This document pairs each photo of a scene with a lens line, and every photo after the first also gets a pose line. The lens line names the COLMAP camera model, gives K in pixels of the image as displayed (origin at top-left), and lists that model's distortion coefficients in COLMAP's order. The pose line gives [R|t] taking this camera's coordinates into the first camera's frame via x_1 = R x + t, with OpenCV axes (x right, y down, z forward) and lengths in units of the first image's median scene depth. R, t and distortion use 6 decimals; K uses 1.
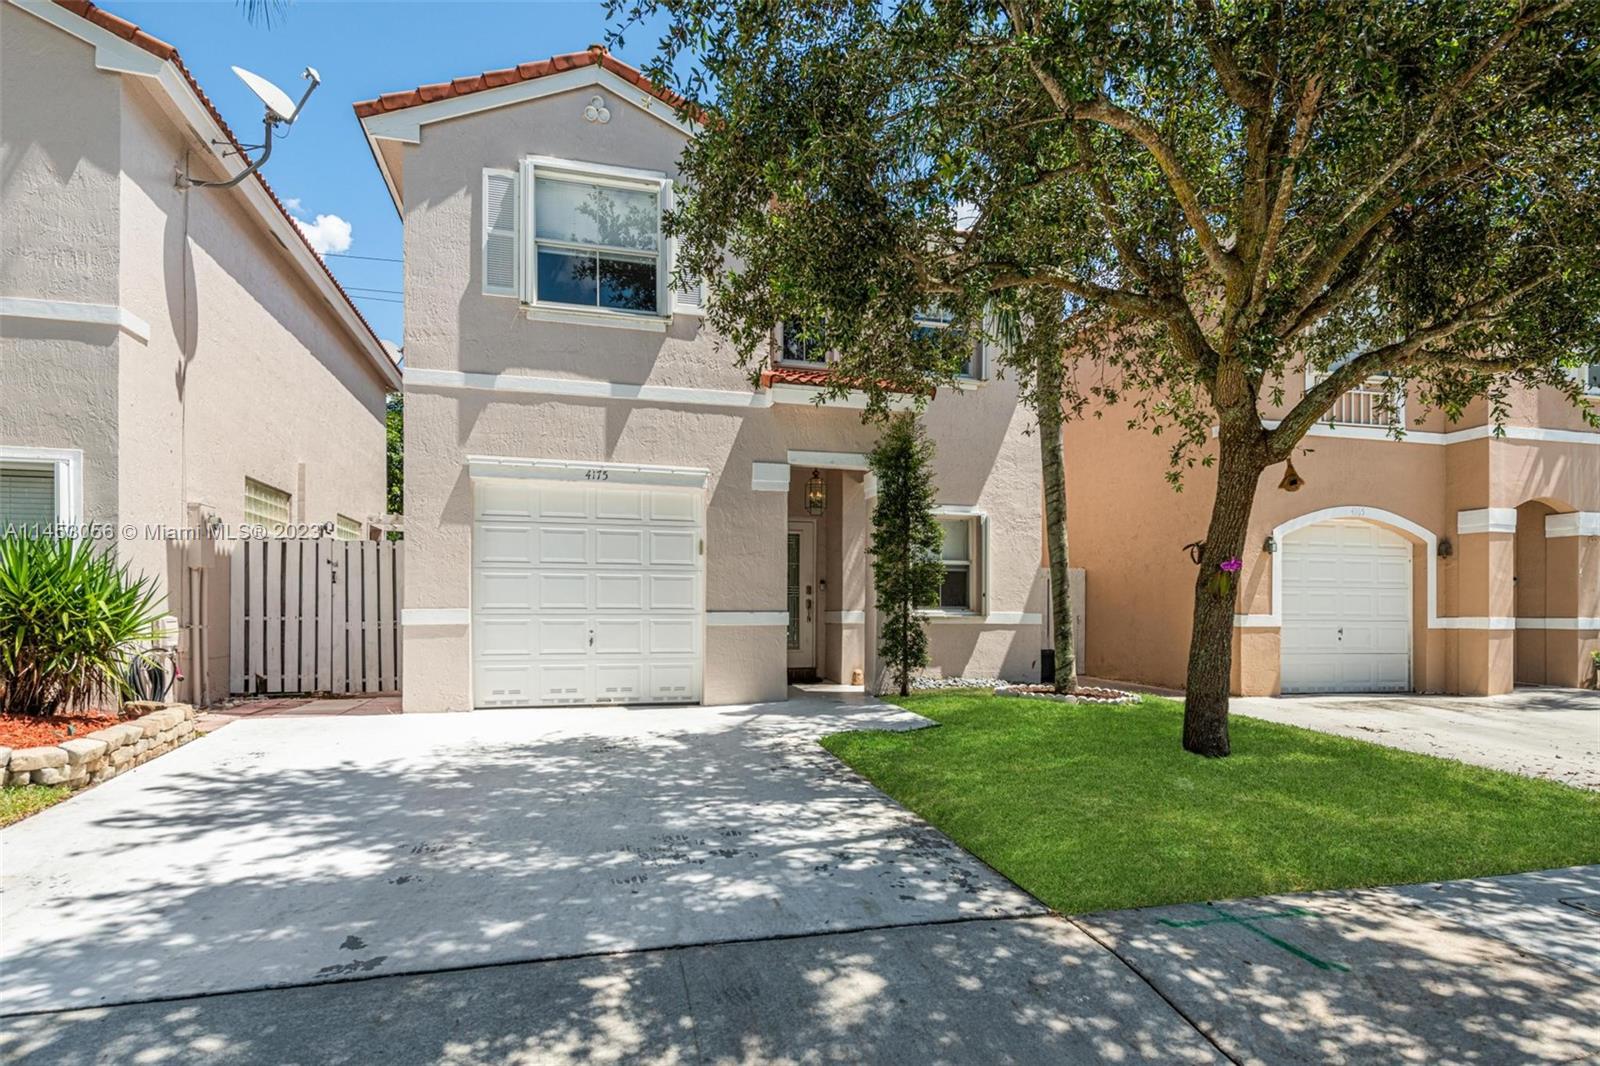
lens RADIAL K [[871.4, 0, 821.4], [0, 871.4, 616.1], [0, 0, 1]] dist [0.005768, -0.003886]
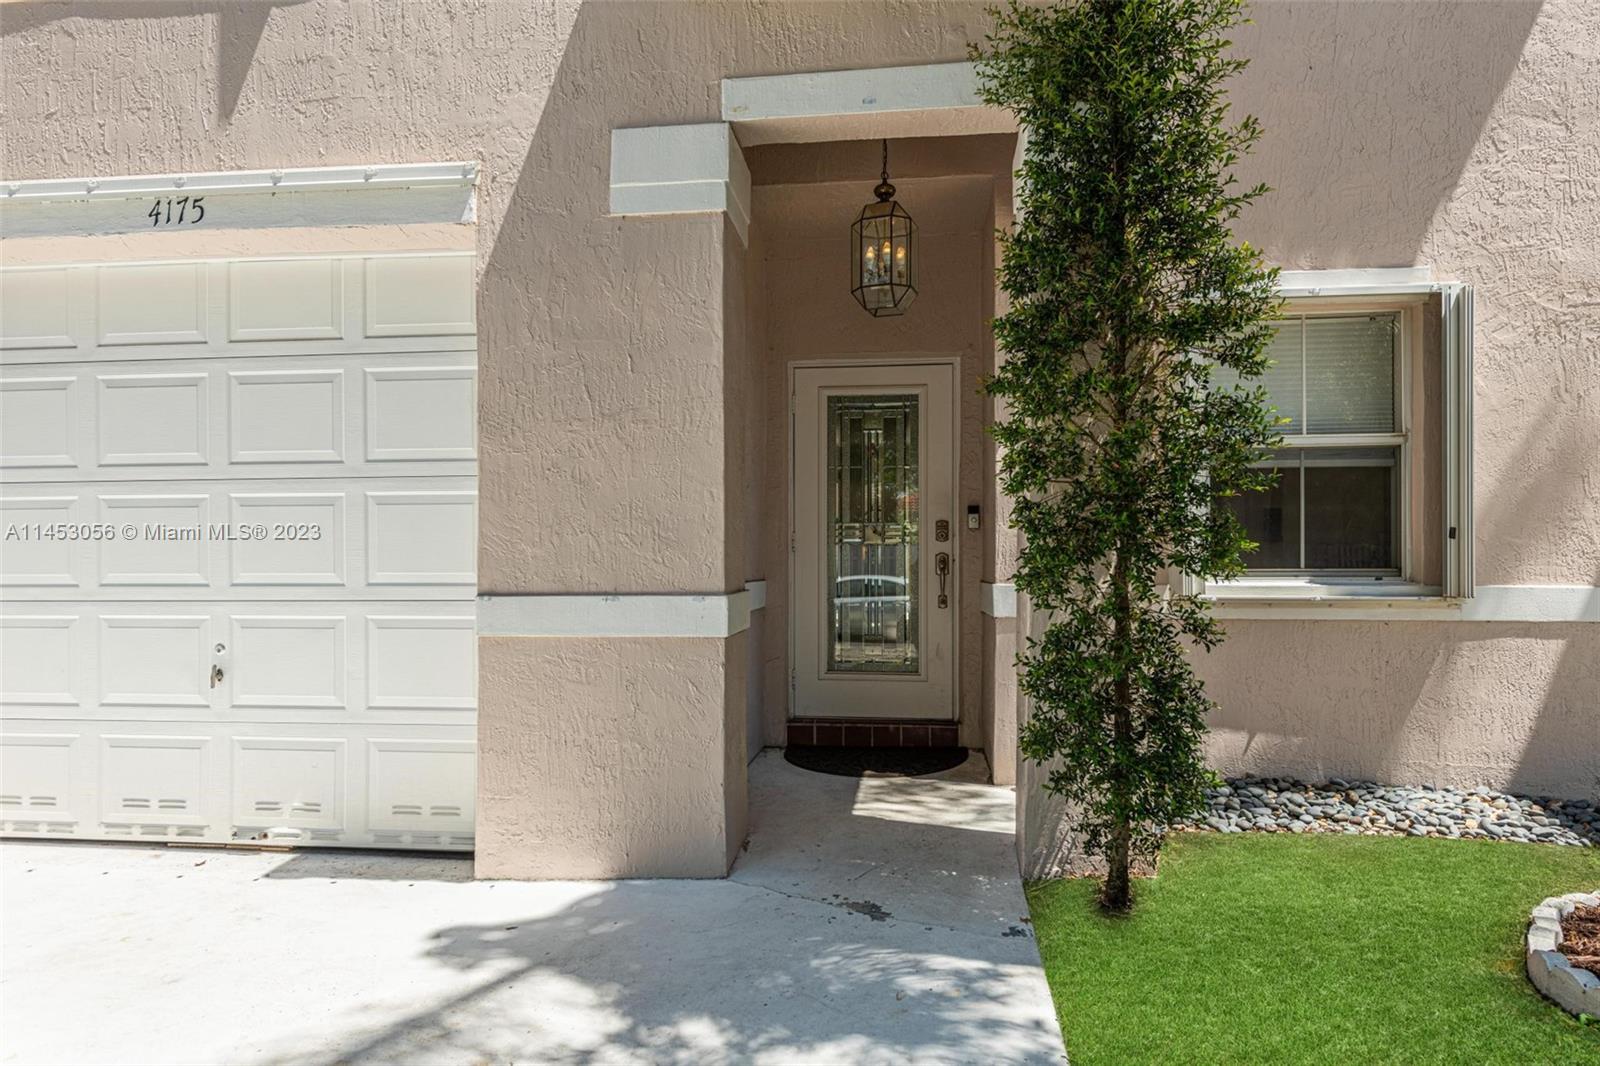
lens RADIAL K [[970.3, 0, 801.0], [0, 970.3, 566.7], [0, 0, 1]] dist [0.020206, -0.010741]
pose [[0.925476, -0.005531, -0.378767, 0.130773], [0.004625, 0.999984, -0.003301, -0.015073], [0.378779, 0.001303, 0.925486, 0.751058]]
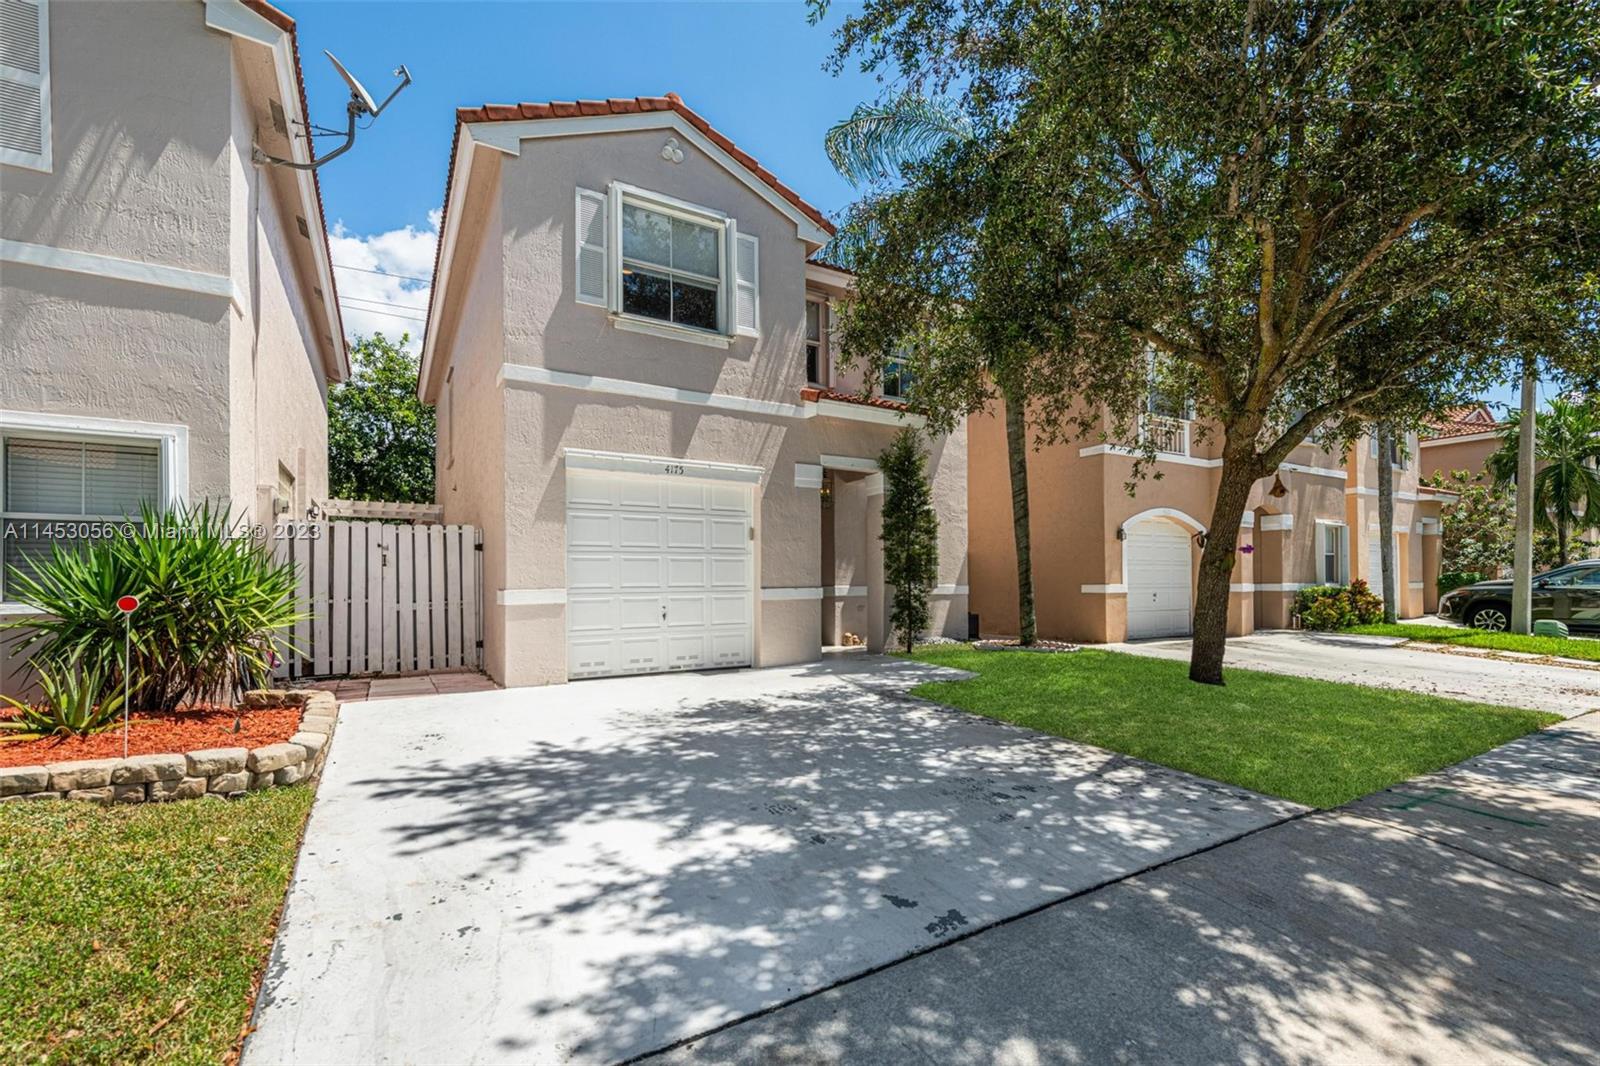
lens RADIAL K [[695.5, 0, 817.2], [0, 695.5, 579.7], [0, 0, 1]] dist [0.002714, -0.001016]
pose [[0.961579, -0.010429, 0.274332, -0.339053], [0.013325, 0.999873, -0.008695, -0.008119], [-0.274206, 0.012016, 0.961596, 0.081052]]
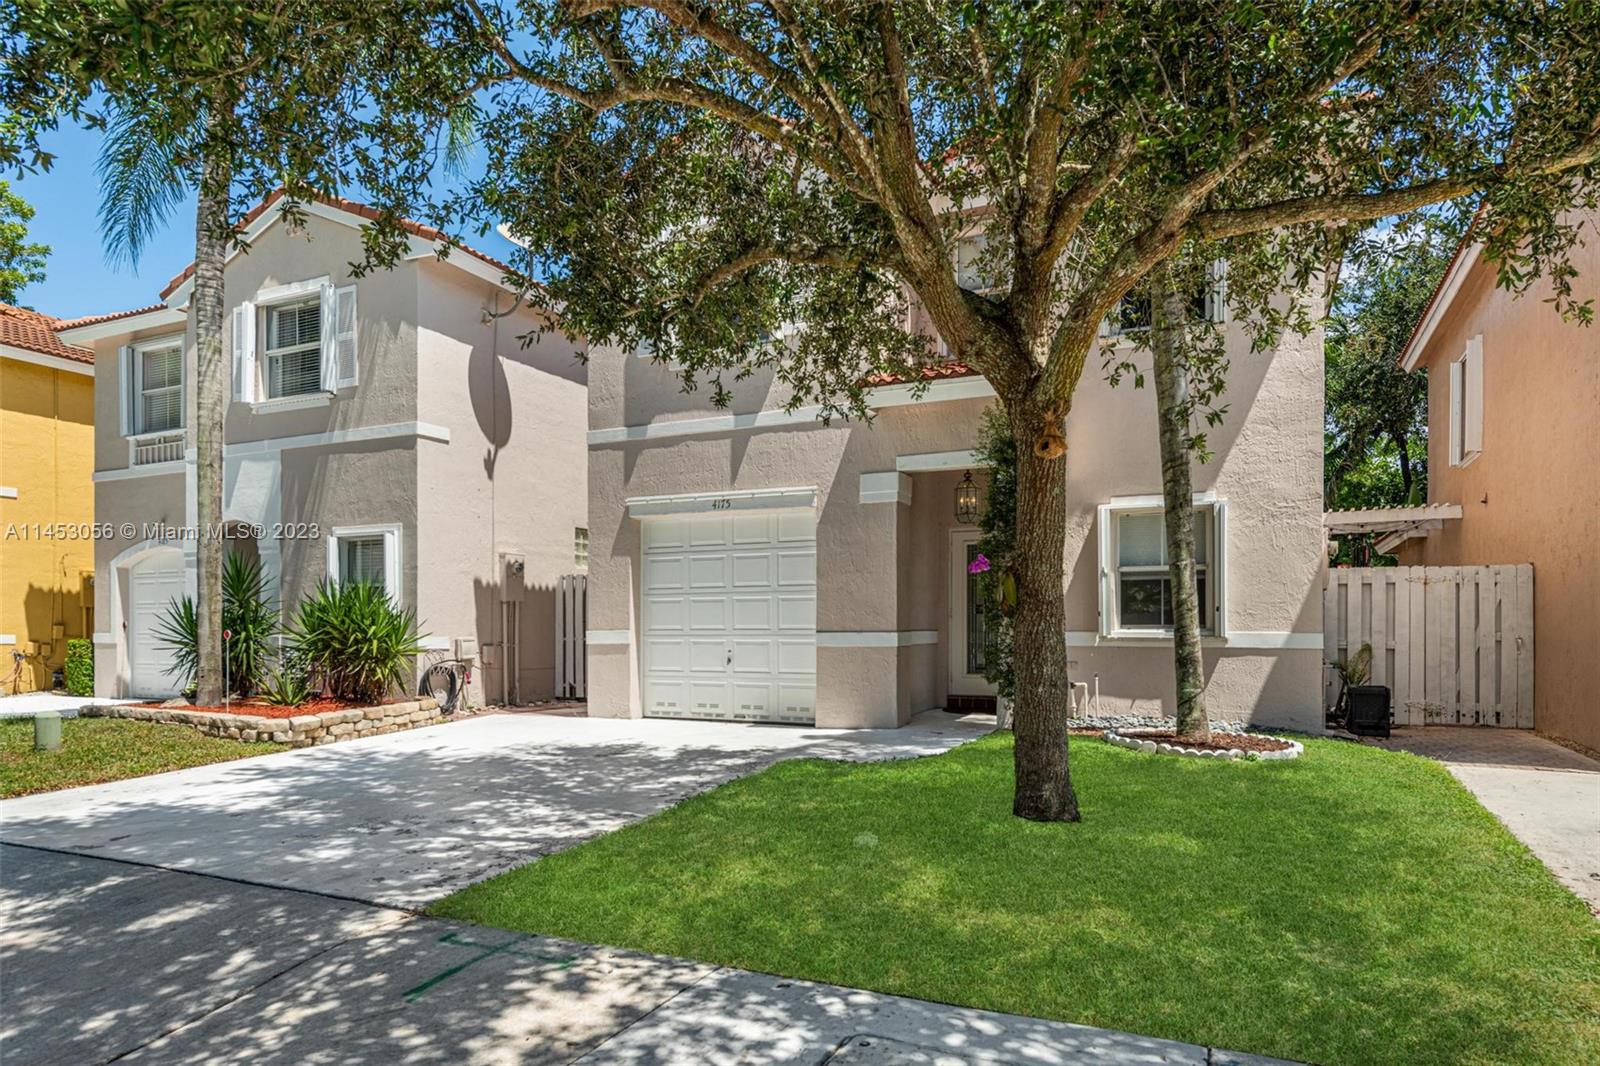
lens RADIAL K [[970.3, 0, 804.9], [0, 970.3, 615.9], [0, 0, 1]] dist [0.020206, -0.010741]
pose [[0.763519, -0.016105, -0.645585, 0.602491], [-0.000121, 0.999685, -0.025082, 0.004624], [0.645786, 0.019228, 0.763277, 0.167261]]
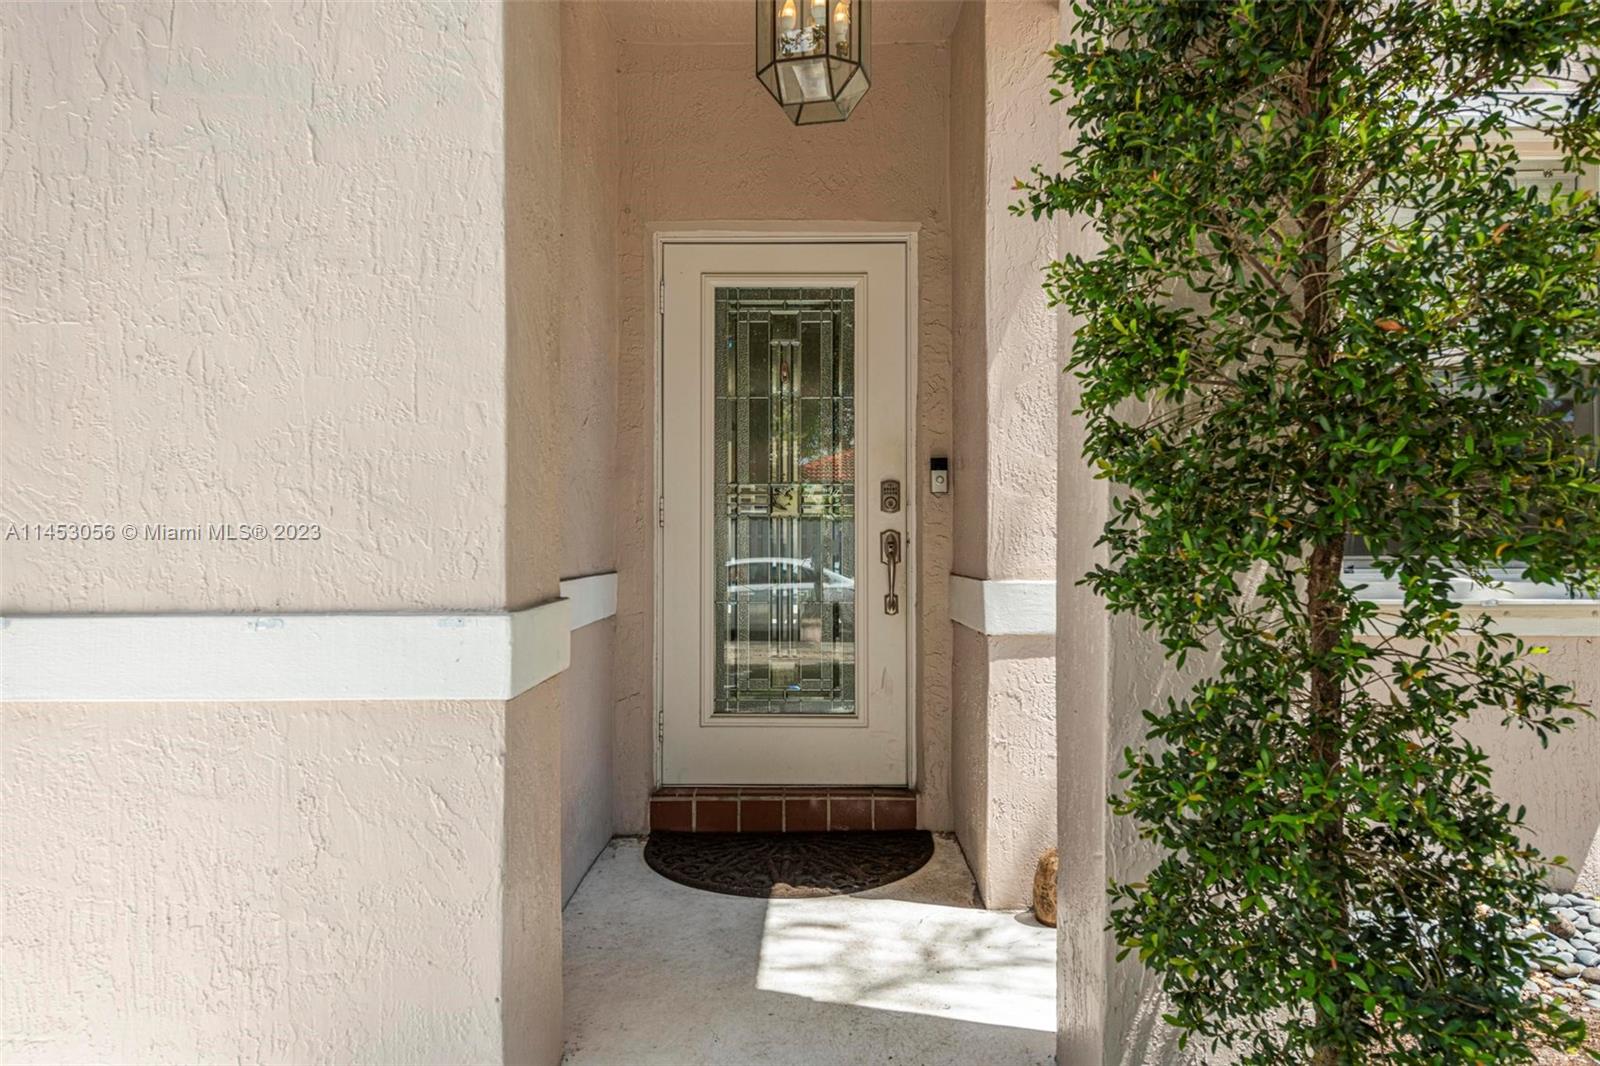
lens RADIAL K [[1113.5, 0, 813.5], [0, 1113.5, 531.7], [0, 0, 1]] dist [0.000727, -0.001836]
pose [[0.962517, -0.008815, -0.271079, 0.075129], [0.004782, 0.999868, -0.015537, -0.017661], [0.271180, 0.013659, 0.962432, 0.900689]]
